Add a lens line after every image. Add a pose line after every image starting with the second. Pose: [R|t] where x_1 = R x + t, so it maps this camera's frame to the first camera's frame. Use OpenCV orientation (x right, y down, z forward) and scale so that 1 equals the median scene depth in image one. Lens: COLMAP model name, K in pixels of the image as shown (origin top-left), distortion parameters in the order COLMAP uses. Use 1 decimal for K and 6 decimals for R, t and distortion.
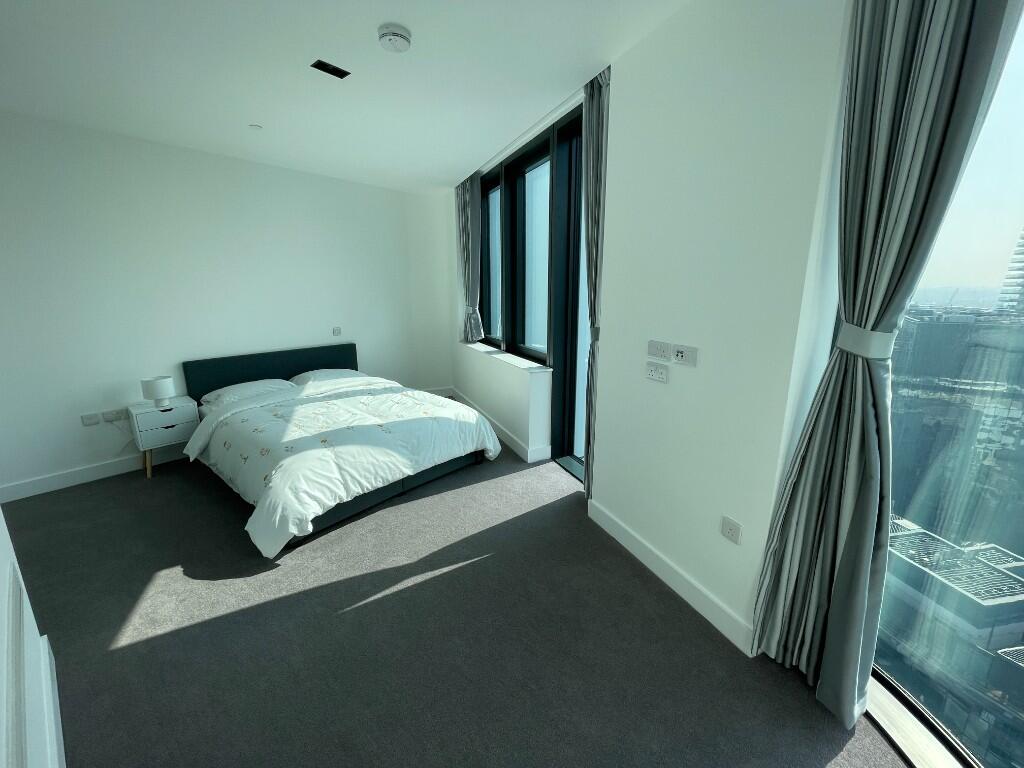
lens RADIAL K [[417.8, 0, 512.0], [0, 417.8, 384.0], [0, 0, 1]] dist [-0.000010, 0.000039]
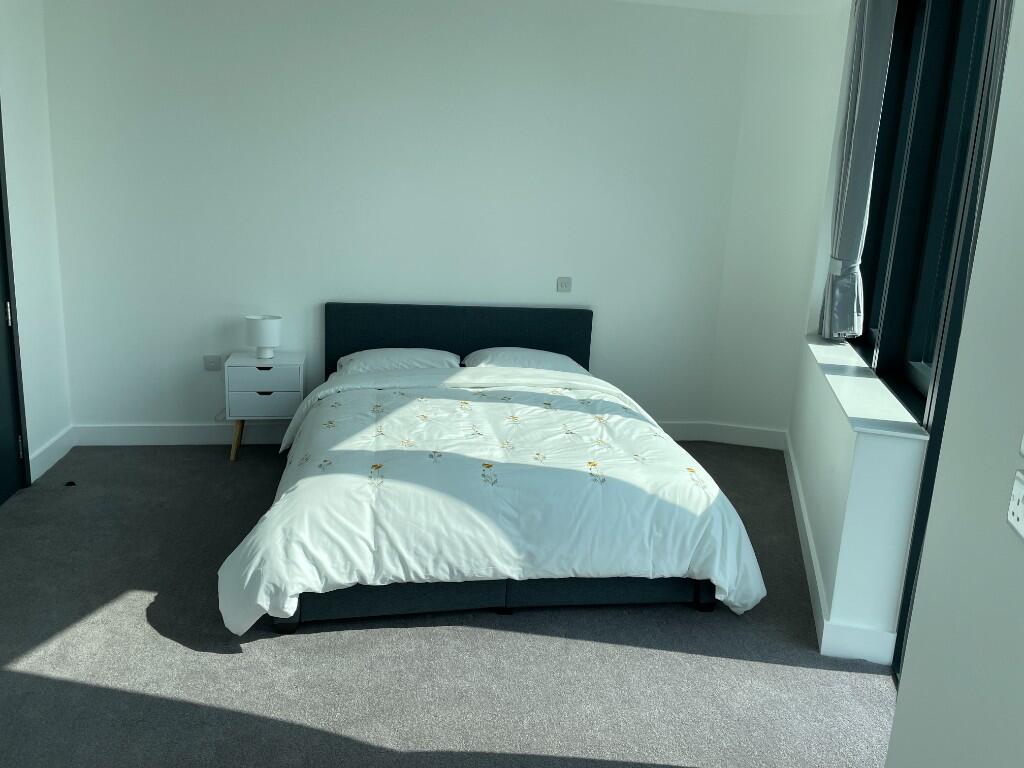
lens RADIAL K [[782.0, 0, 512.0], [0, 782.0, 384.0], [0, 0, 1]] dist [0.090213, -0.181007]
pose [[0.776347, 0.178941, -0.604372, 0.273837], [-0.193968, 0.980149, 0.041039, -0.043248], [0.599718, 0.085368, 0.795645, 0.251129]]
